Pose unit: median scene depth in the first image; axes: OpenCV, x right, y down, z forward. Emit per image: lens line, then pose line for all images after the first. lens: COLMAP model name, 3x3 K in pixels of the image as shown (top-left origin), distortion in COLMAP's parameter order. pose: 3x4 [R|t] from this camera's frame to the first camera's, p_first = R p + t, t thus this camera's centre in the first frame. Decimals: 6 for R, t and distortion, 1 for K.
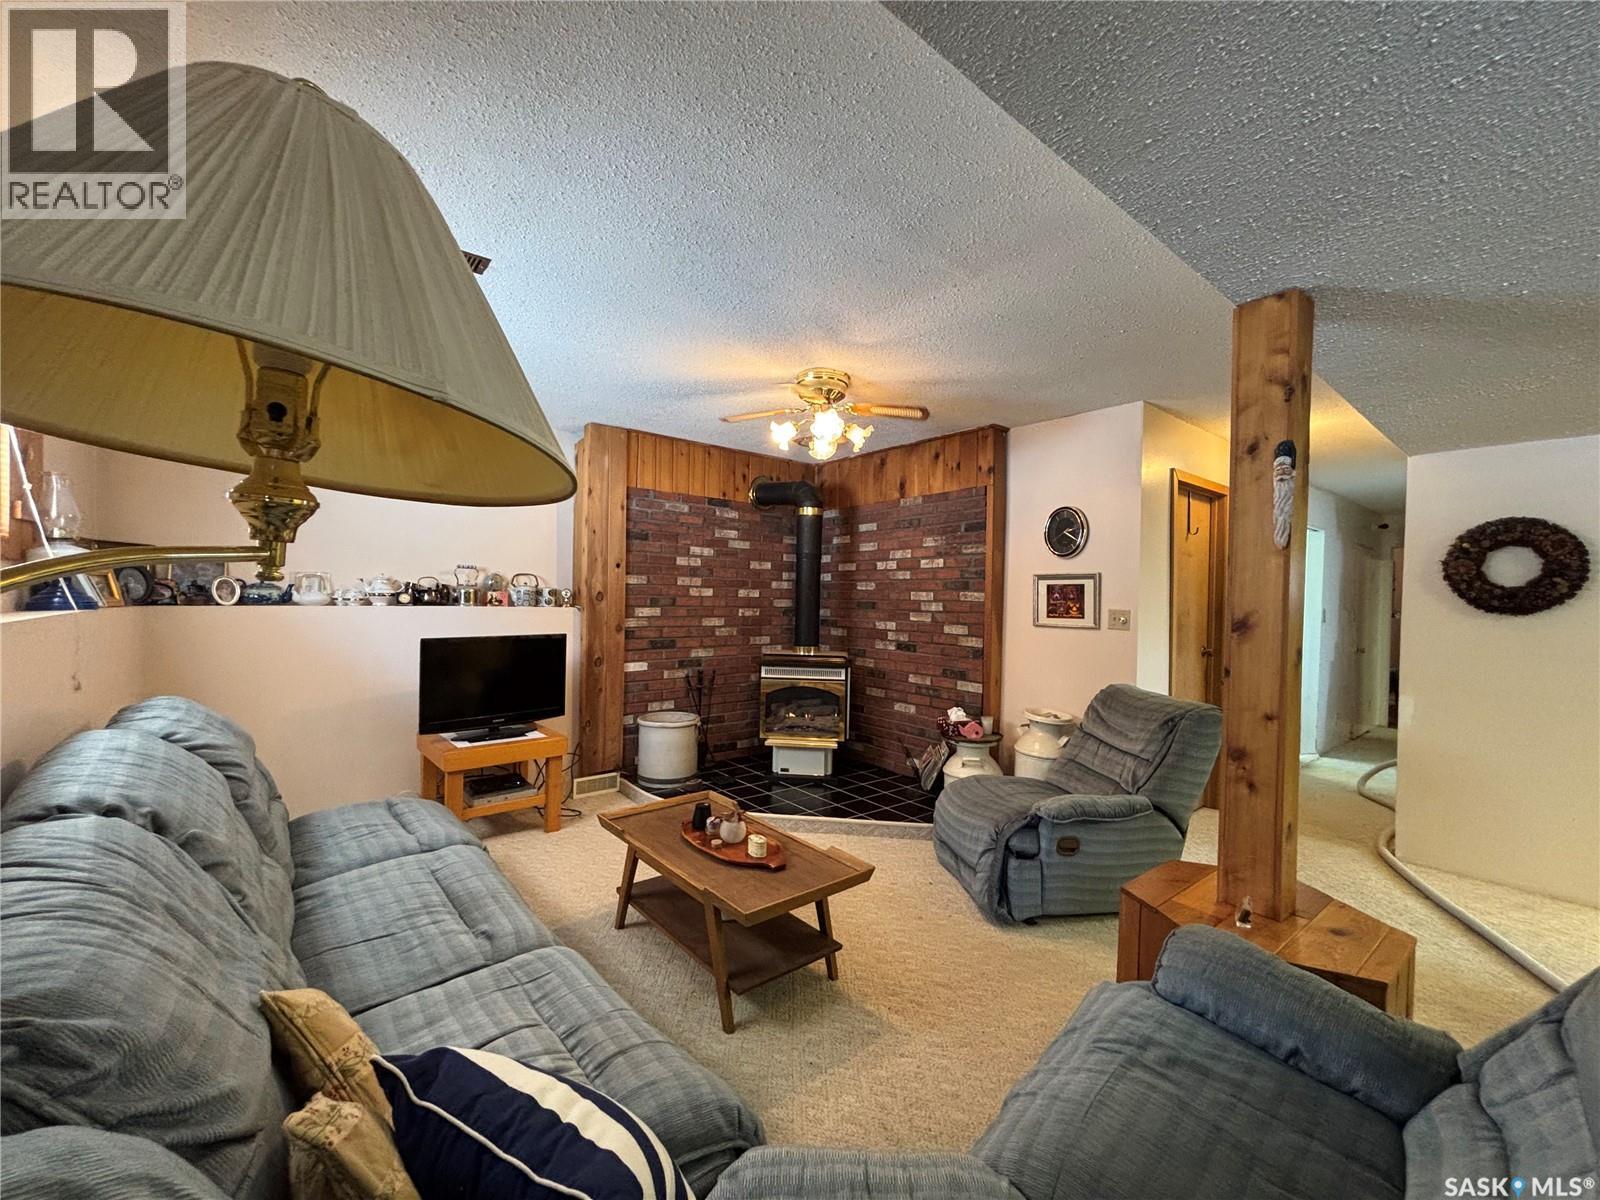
lens RADIAL K [[642.7, 0, 800.1], [0, 642.7, 604.2], [0, 0, 1]] dist [-0.002042, -0.000001]
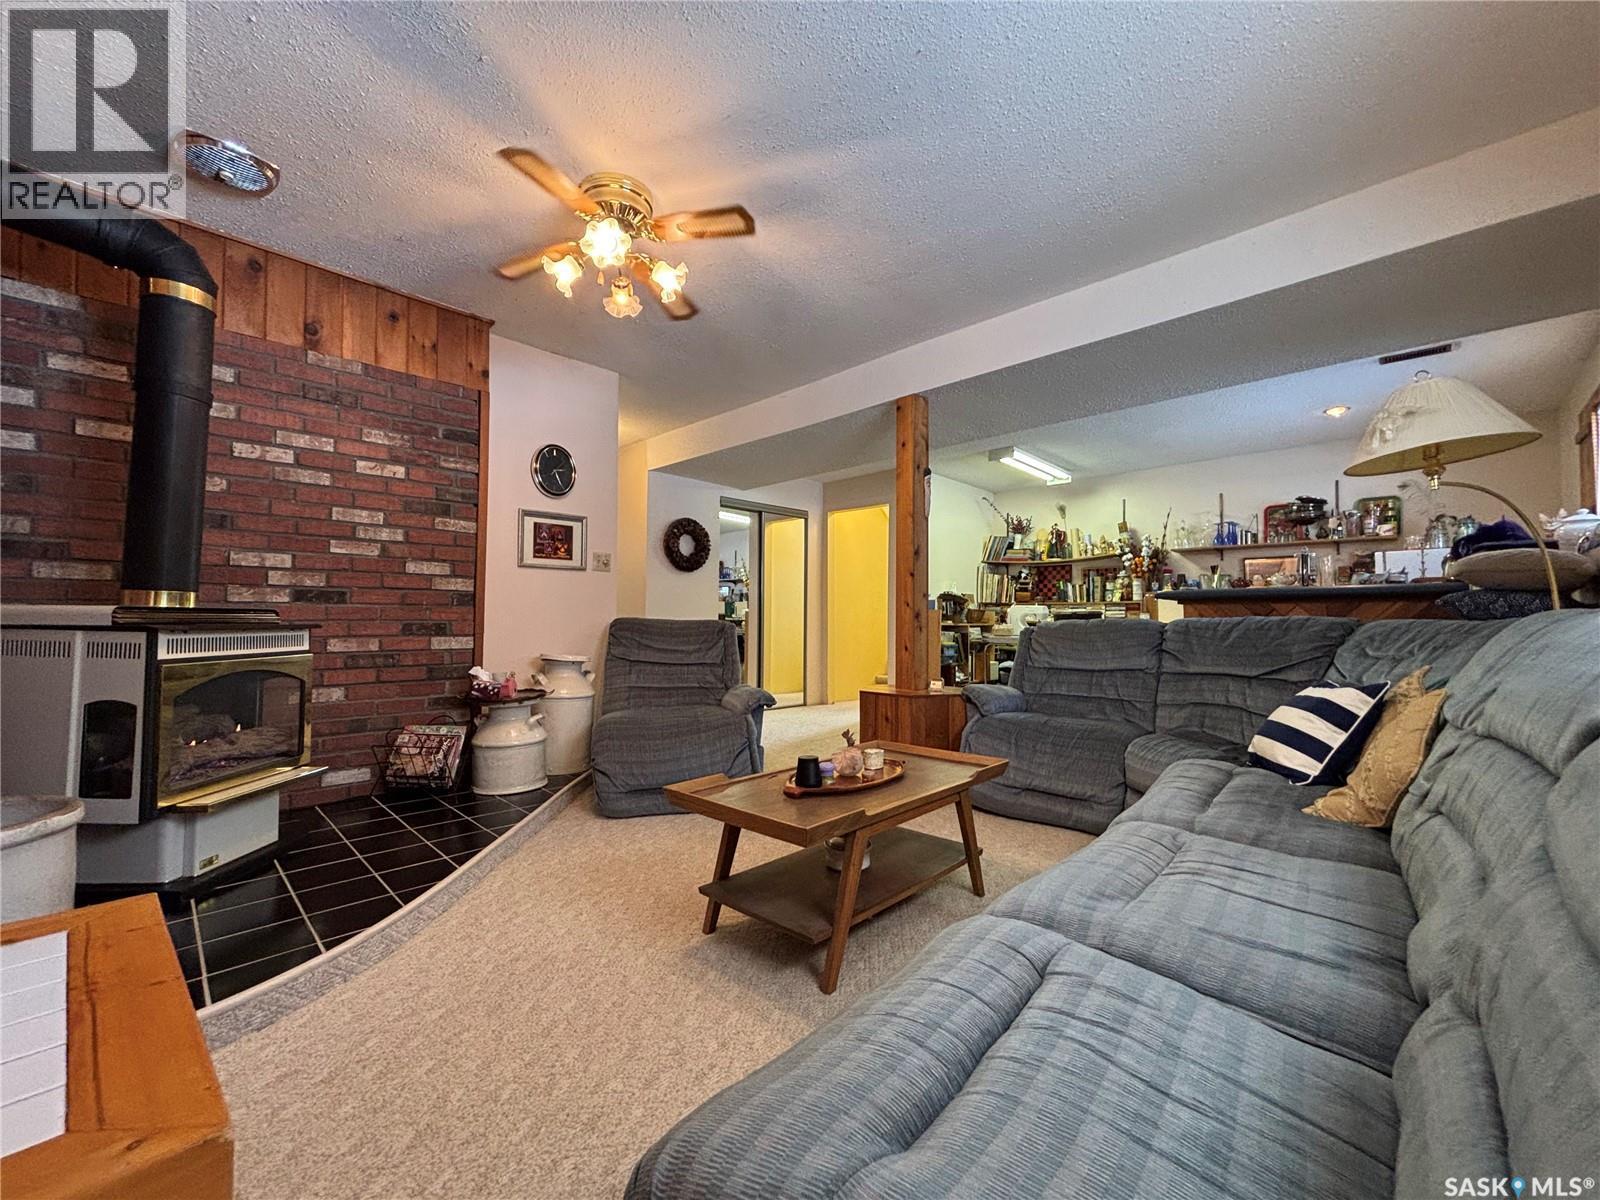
lens RADIAL K [[642.7, 0, 800.2], [0, 642.7, 599.0], [0, 0, 1]] dist [-0.002042, -0.000001]
pose [[-0.107629, 0.010278, 0.994138, -0.521065], [0.004099, 0.999943, -0.009894, 0.082269], [-0.994183, 0.003010, -0.107665, 0.646931]]
